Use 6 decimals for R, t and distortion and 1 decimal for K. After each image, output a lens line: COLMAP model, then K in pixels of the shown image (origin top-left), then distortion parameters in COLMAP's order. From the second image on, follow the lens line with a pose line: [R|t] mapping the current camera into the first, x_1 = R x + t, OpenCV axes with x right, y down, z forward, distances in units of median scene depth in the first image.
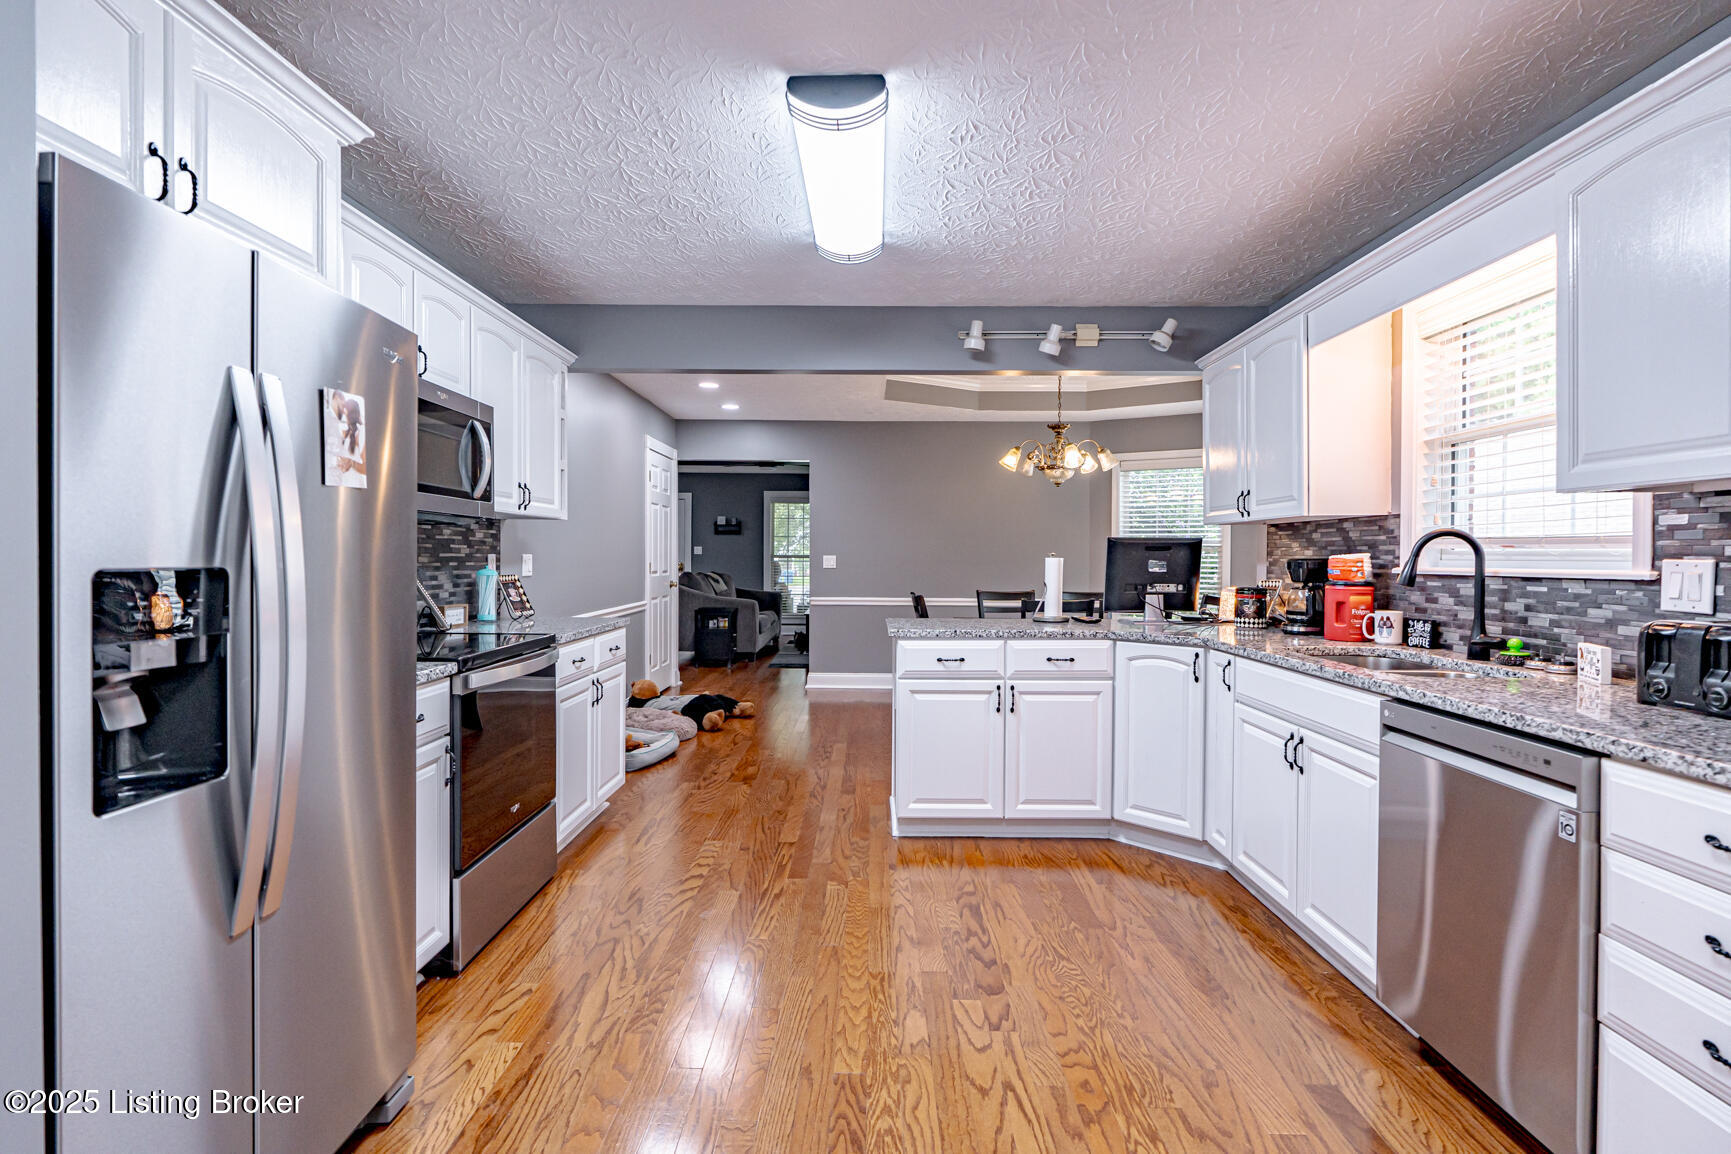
lens RADIAL K [[866.7, 0, 866.0], [0, 866.7, 567.9], [0, 0, 1]] dist [-0.002803, -0.000166]
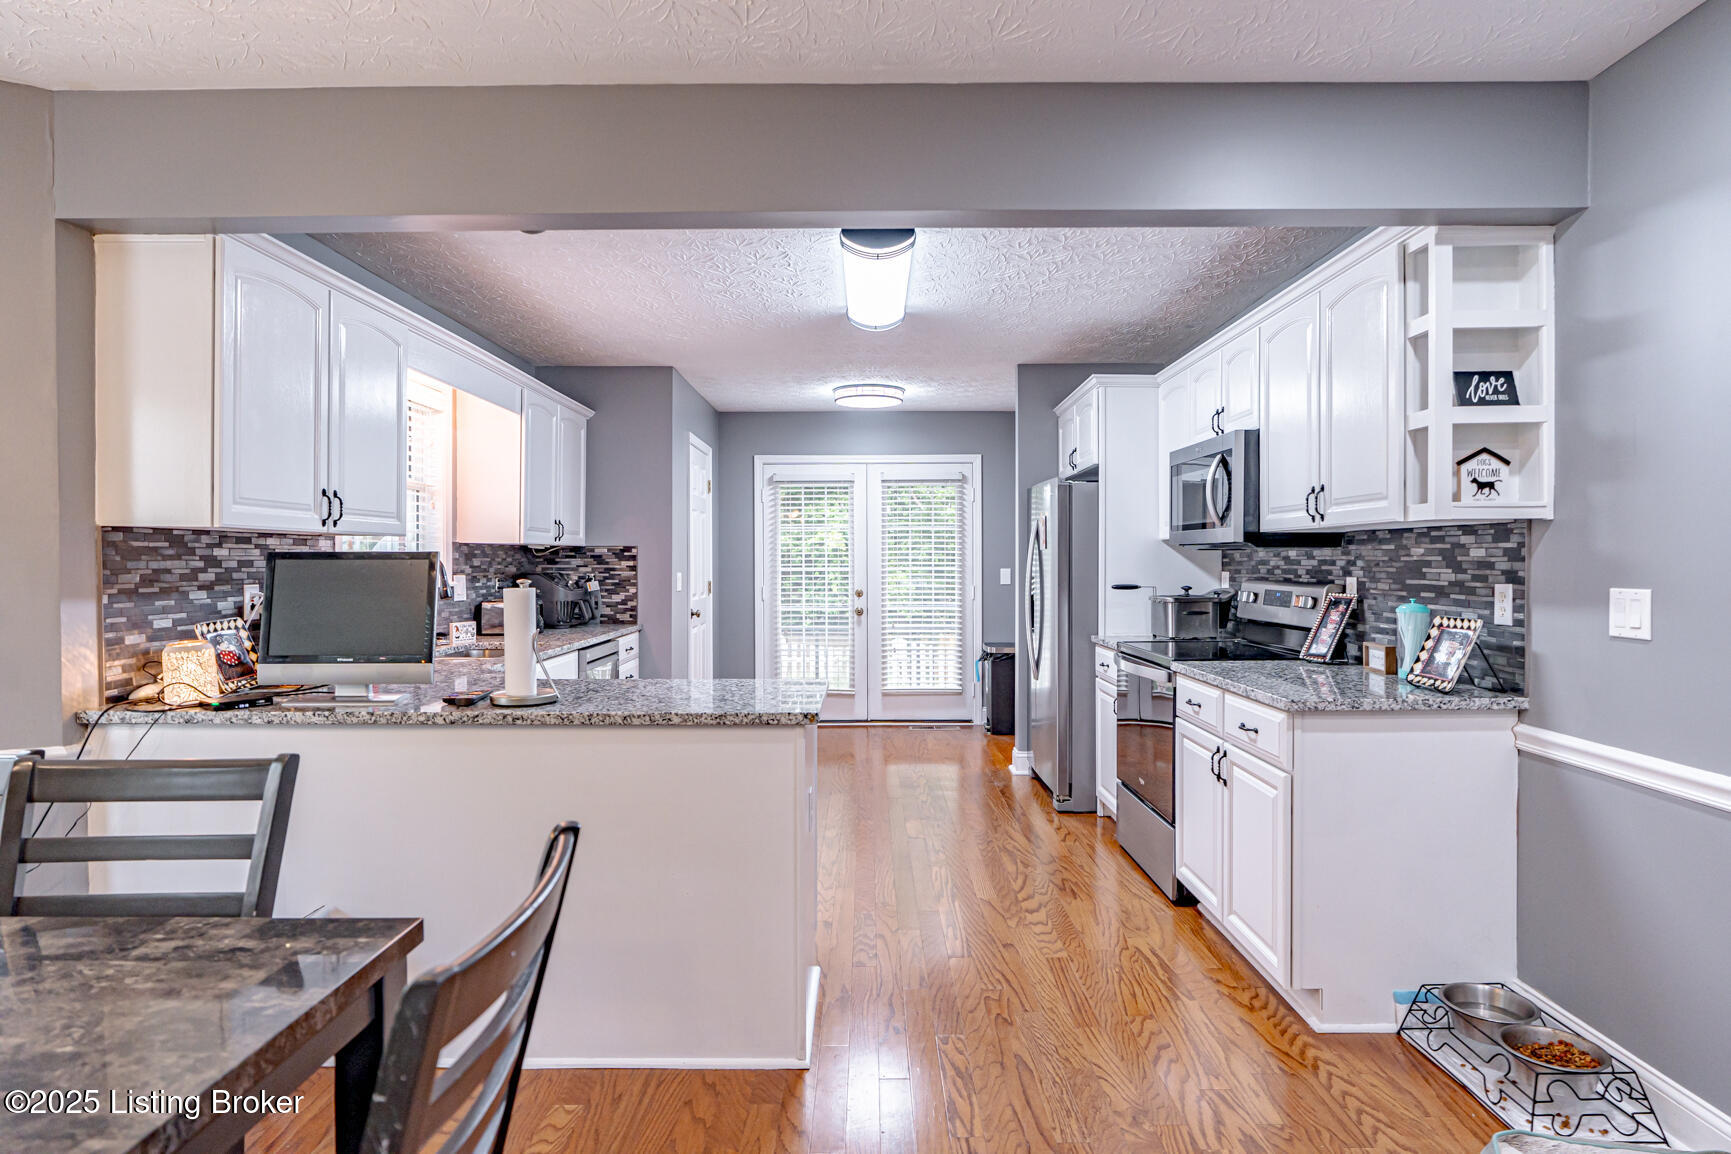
lens RADIAL K [[950.6, 0, 859.6], [0, 950.6, 570.1], [0, 0, 1]] dist [-0.005138, -0.000413]
pose [[-0.999996, -0.002957, 0.000017, -0.001052], [-0.002956, 0.999692, 0.024645, -0.043879], [-0.000090, 0.024645, -0.999696, 1.812996]]
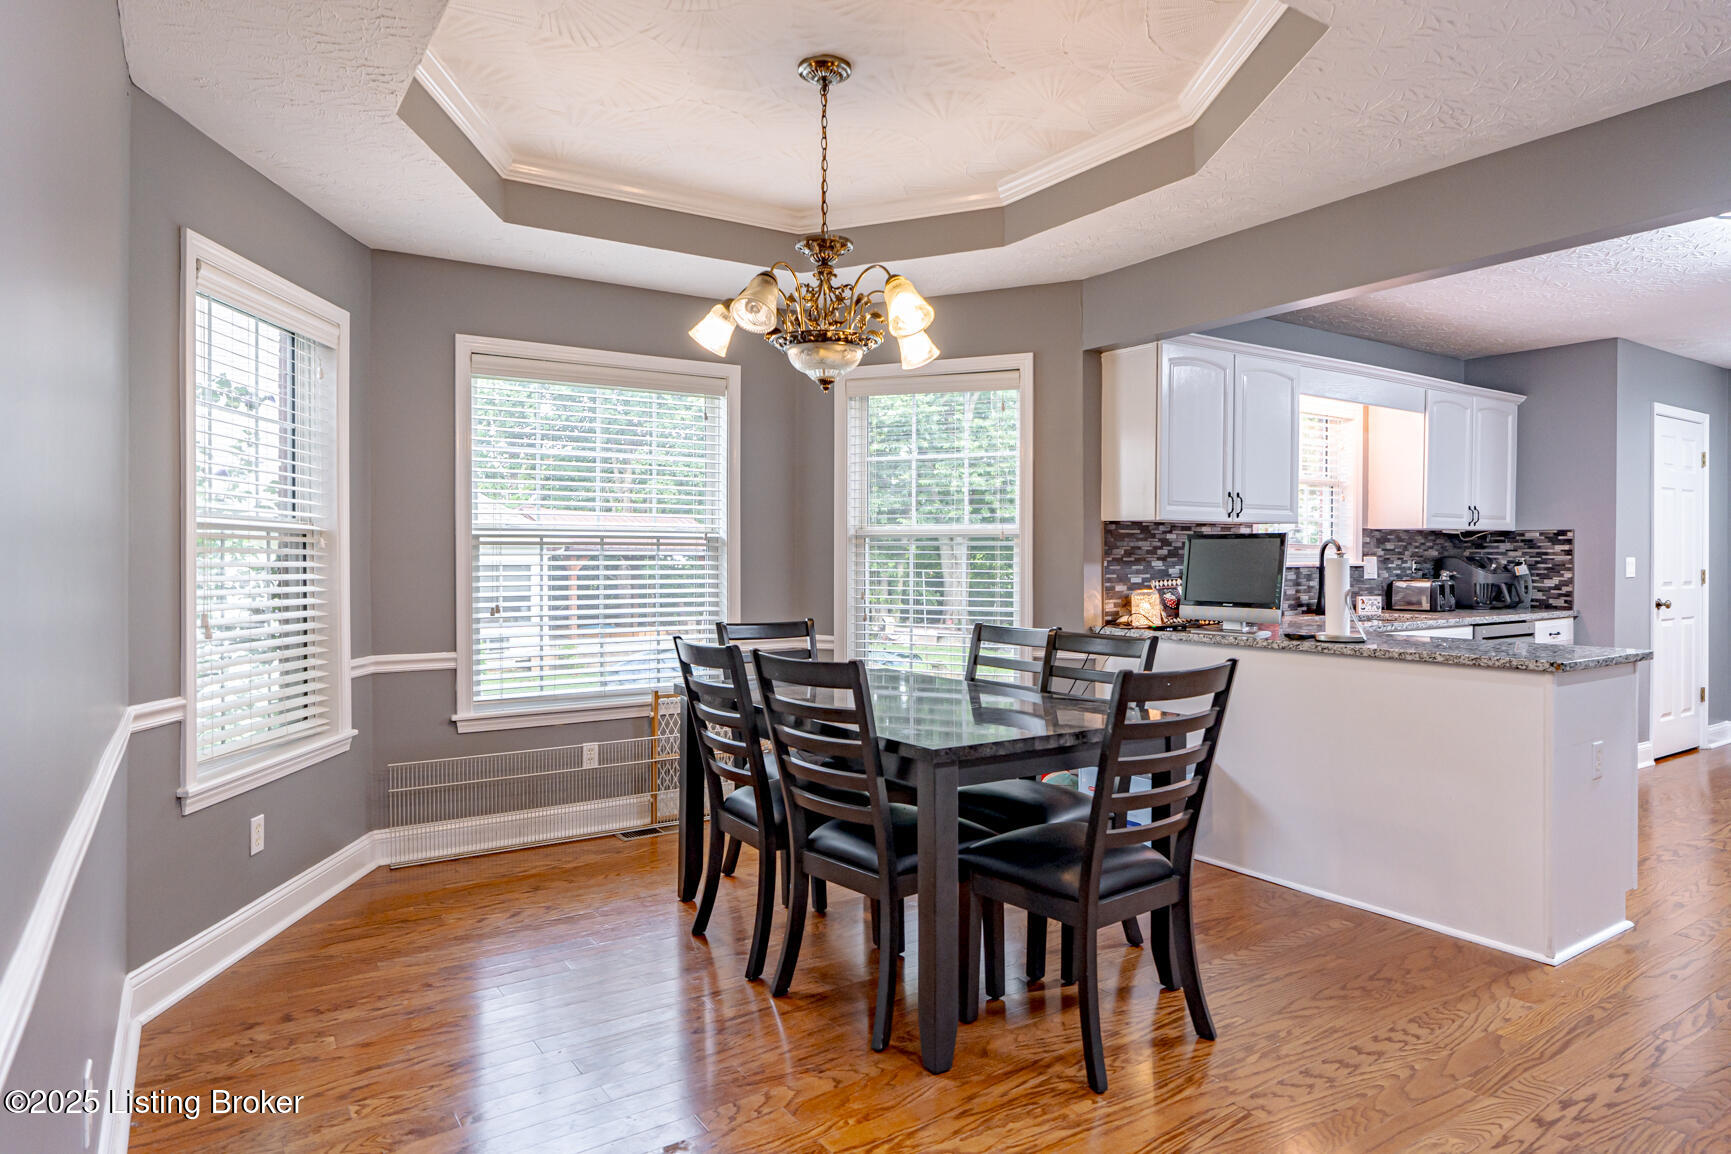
lens RADIAL K [[1021.3, 0, 863.2], [0, 1021.3, 565.3], [0, 0, 1]] dist [-0.003306, -0.000673]
pose [[-0.563195, -0.010702, 0.826255, -0.330591], [0.009866, 0.999758, 0.019674, -0.030303], [-0.826265, 0.019232, -0.562953, 2.089434]]
